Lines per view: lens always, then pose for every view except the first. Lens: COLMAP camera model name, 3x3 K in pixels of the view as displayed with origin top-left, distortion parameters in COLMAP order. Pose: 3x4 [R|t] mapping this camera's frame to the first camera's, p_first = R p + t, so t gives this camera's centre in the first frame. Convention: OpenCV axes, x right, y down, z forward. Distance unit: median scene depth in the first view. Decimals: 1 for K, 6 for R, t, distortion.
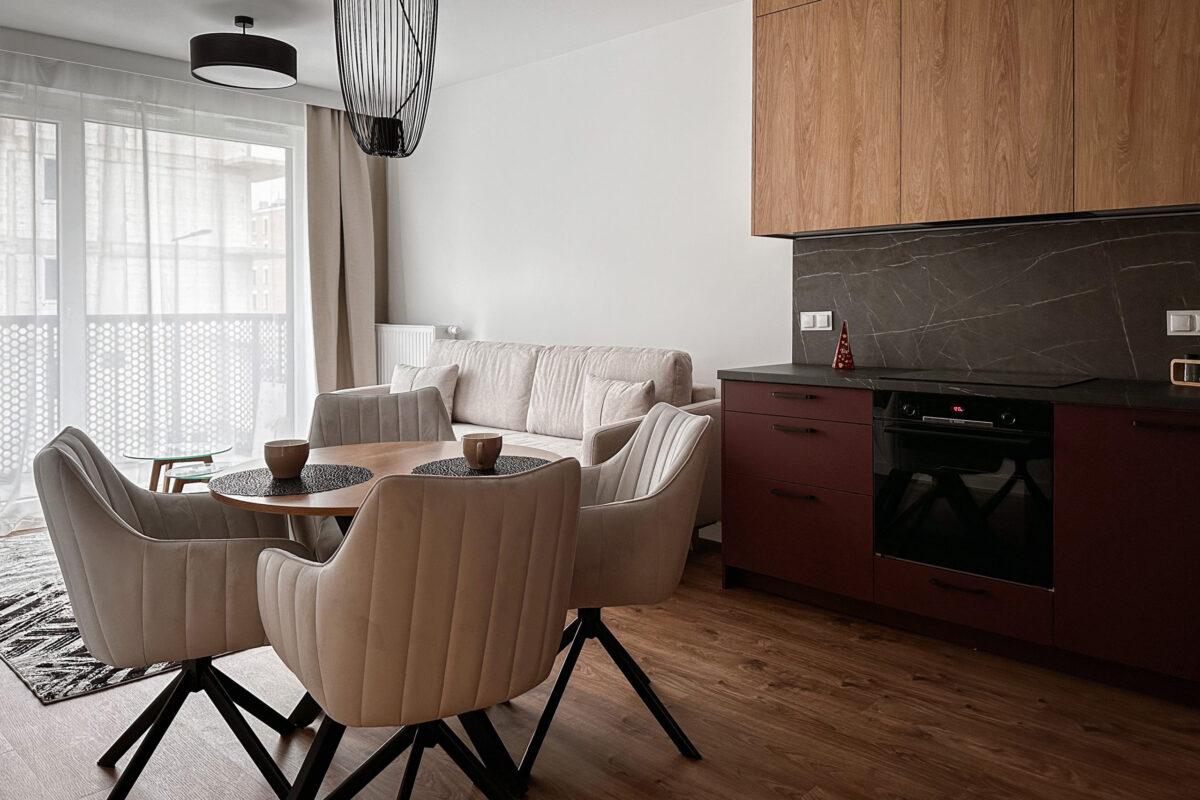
lens RADIAL K [[841.0, 0, 628.3], [0, 841.0, 304.2], [0, 0, 1]] dist [0.032396, -0.035416]
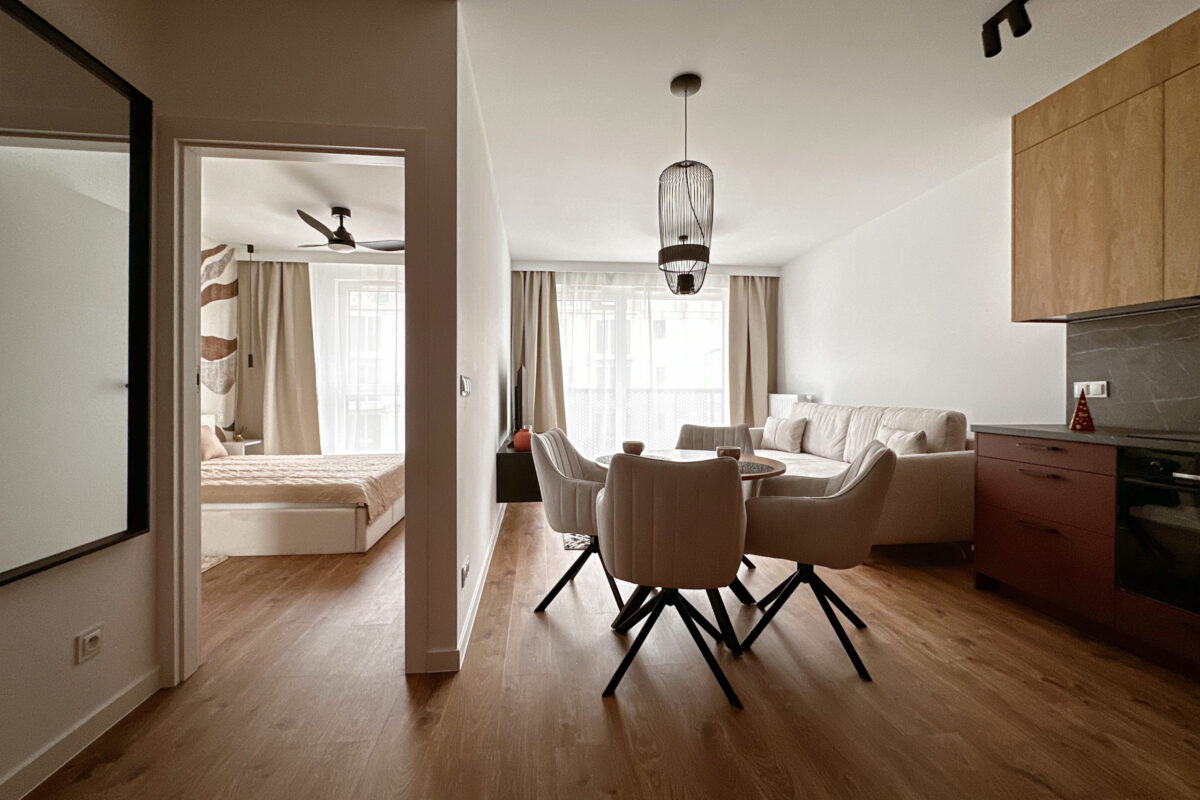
lens RADIAL K [[473.9, 0, 585.2], [0, 473.9, 377.6], [0, 0, 1]] dist [-0.009123, 0.001895]
pose [[0.754630, -0.016513, -0.655942, 0.139381], [0.006405, 0.999821, -0.017801, 0.012432], [0.656119, 0.009231, 0.754601, 0.029275]]
